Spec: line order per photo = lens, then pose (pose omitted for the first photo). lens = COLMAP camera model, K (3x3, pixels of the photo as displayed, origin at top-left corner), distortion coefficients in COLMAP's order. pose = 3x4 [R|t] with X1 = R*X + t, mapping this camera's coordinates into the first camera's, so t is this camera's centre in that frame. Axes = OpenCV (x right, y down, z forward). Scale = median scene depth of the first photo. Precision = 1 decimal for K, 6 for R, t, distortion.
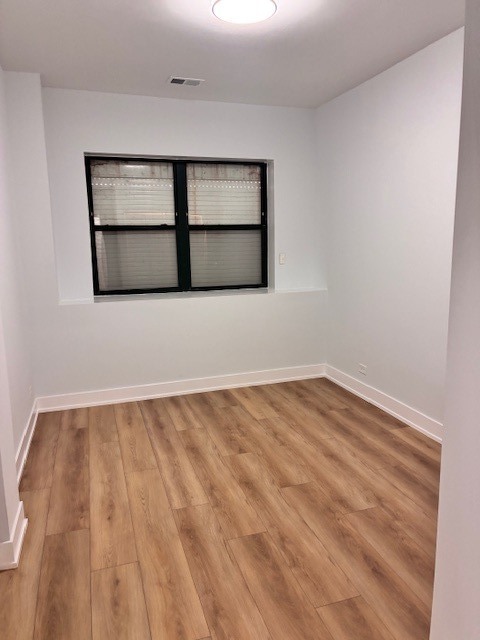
lens RADIAL K [[482.5, 0, 241.9], [0, 482.5, 322.9], [0, 0, 1]] dist [0.047797, -0.002376]
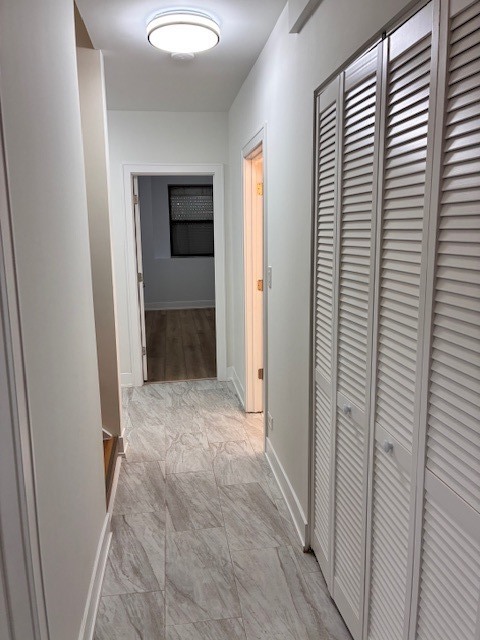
lens RADIAL K [[482.5, 0, 240.0], [0, 482.5, 319.9], [0, 0, 1]] dist [0.047797, -0.002376]
pose [[0.986746, 0.022498, -0.160707, 0.450464], [-0.022350, 0.999746, 0.002730, 0.295358], [0.160727, 0.000898, 0.986998, -1.367600]]
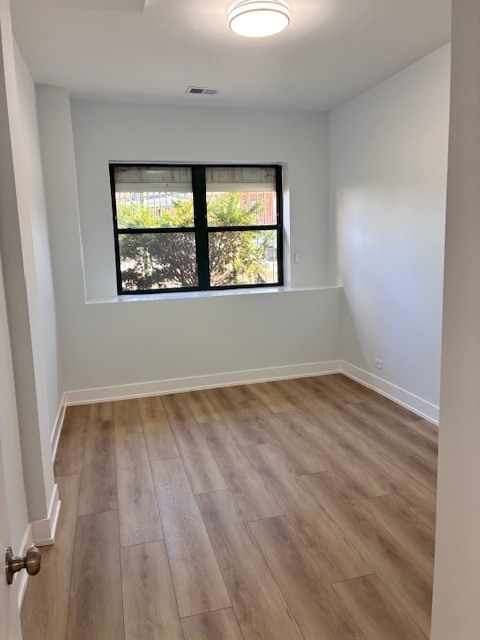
lens RADIAL K [[482.5, 0, 238.3], [0, 482.5, 315.5], [0, 0, 1]] dist [0.047797, -0.002376]
pose [[0.999021, -0.009204, -0.043276, 0.000596], [0.008395, 0.999787, -0.018843, 0.015663], [0.043440, 0.018462, 0.998885, -0.051976]]
